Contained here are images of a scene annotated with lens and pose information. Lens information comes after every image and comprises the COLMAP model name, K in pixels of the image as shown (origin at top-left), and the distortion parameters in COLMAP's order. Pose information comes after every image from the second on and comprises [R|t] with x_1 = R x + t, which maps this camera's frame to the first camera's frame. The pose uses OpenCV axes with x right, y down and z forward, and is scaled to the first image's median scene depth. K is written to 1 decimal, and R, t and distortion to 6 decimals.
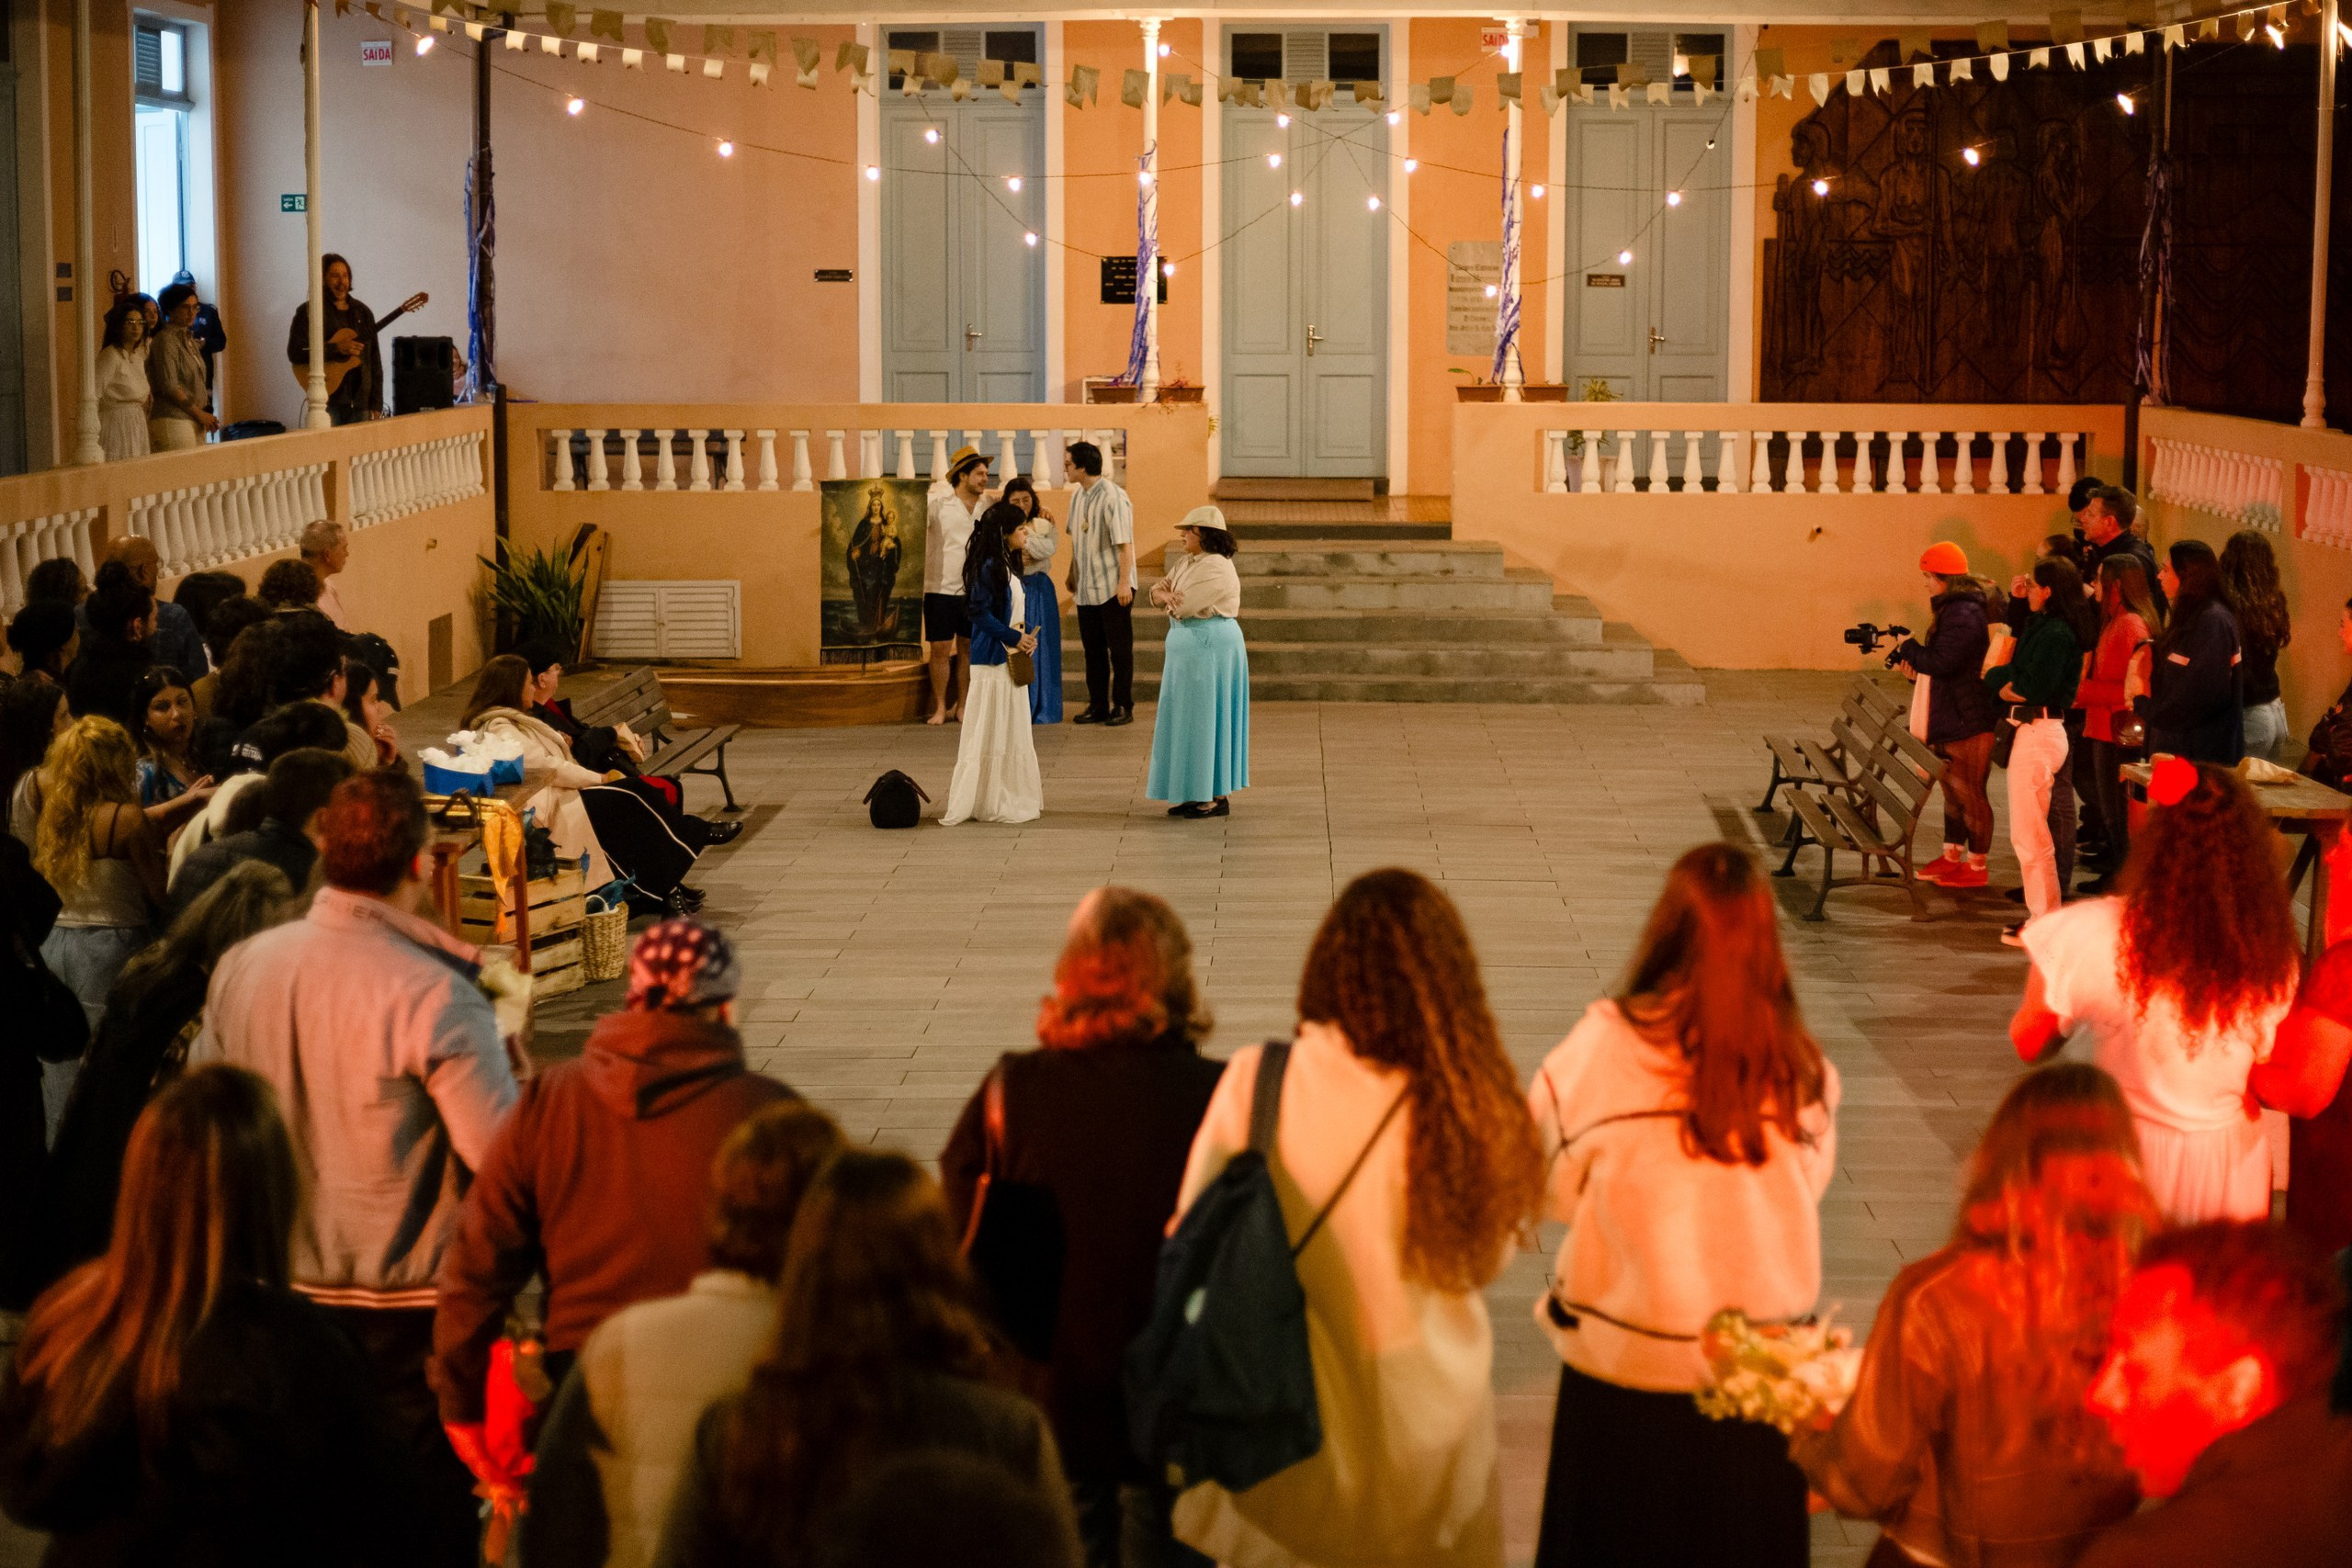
lens RADIAL K [[3520.4, 0, 1176.0], [0, 3520.4, 783.0], [0, 0, 1]] dist [-0.136022, 0.000000]
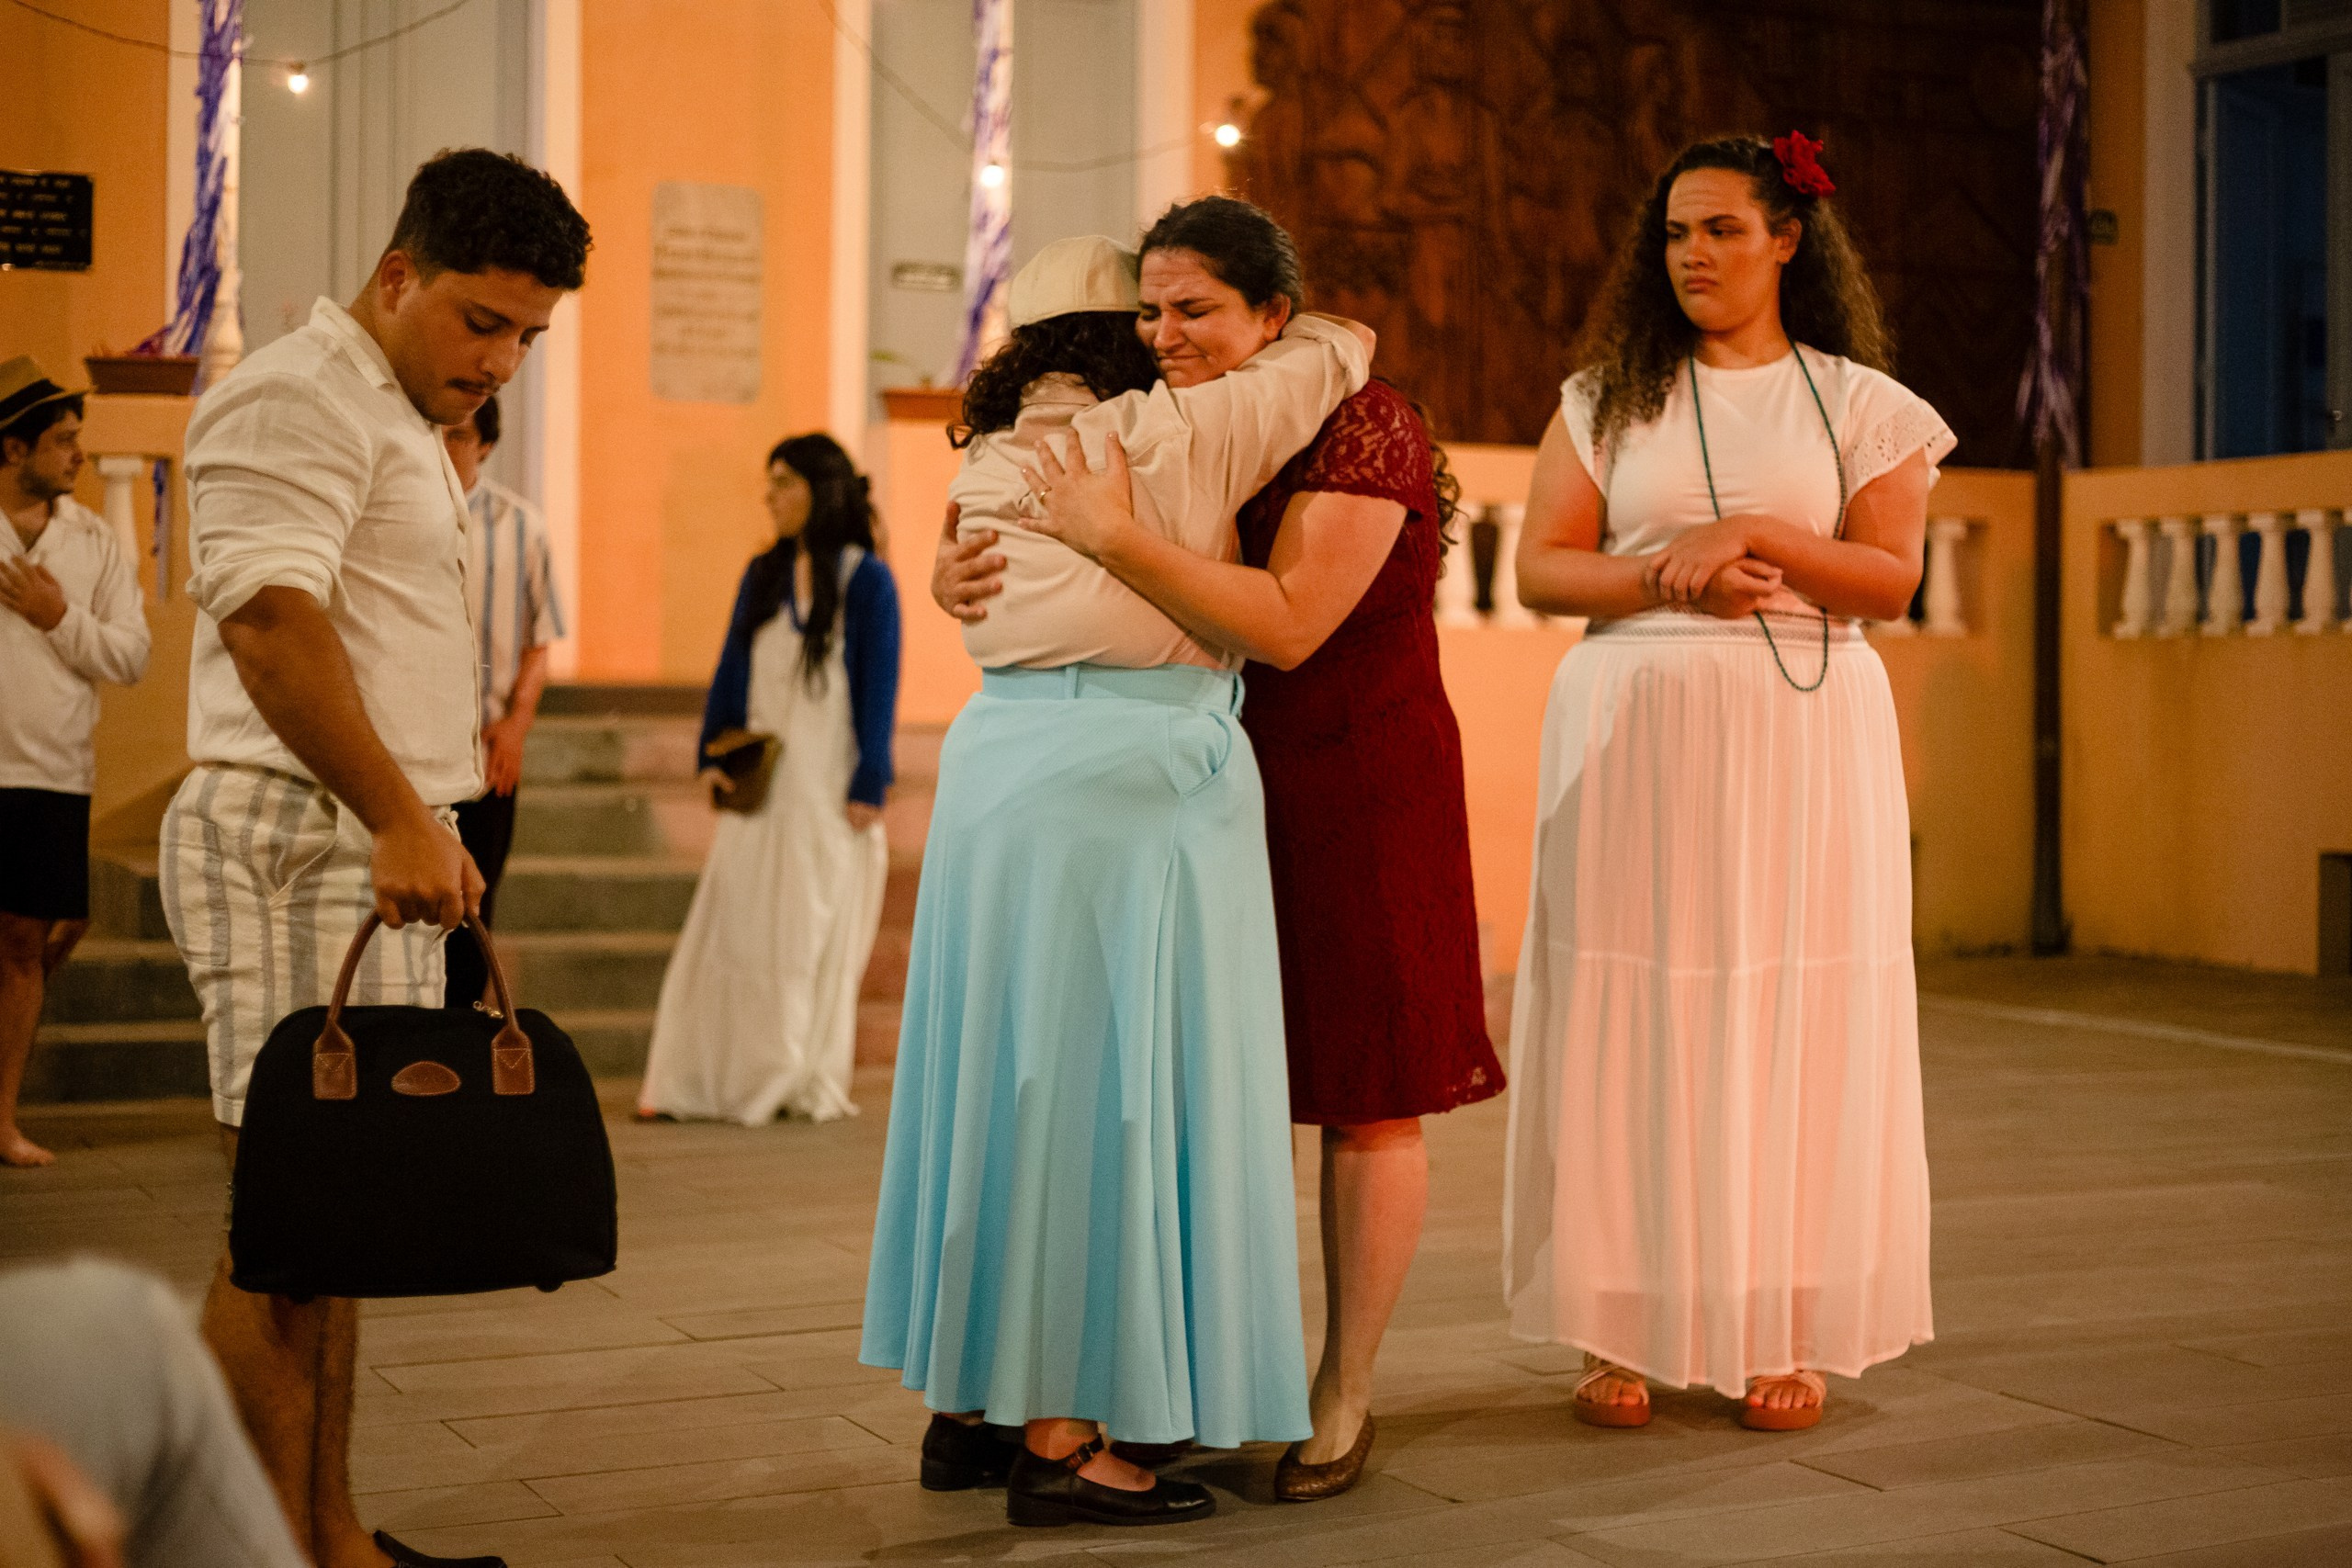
lens RADIAL K [[3520.4, 0, 1176.0], [0, 3520.4, 781.9], [0, 0, 1]] dist [-0.136022, 0.000000]
pose [[0.879517, -0.004235, 0.475849, -0.099665], [0.060239, 0.992907, -0.102505, -0.010247], [-0.472040, 0.118820, 0.873533, 0.532952]]
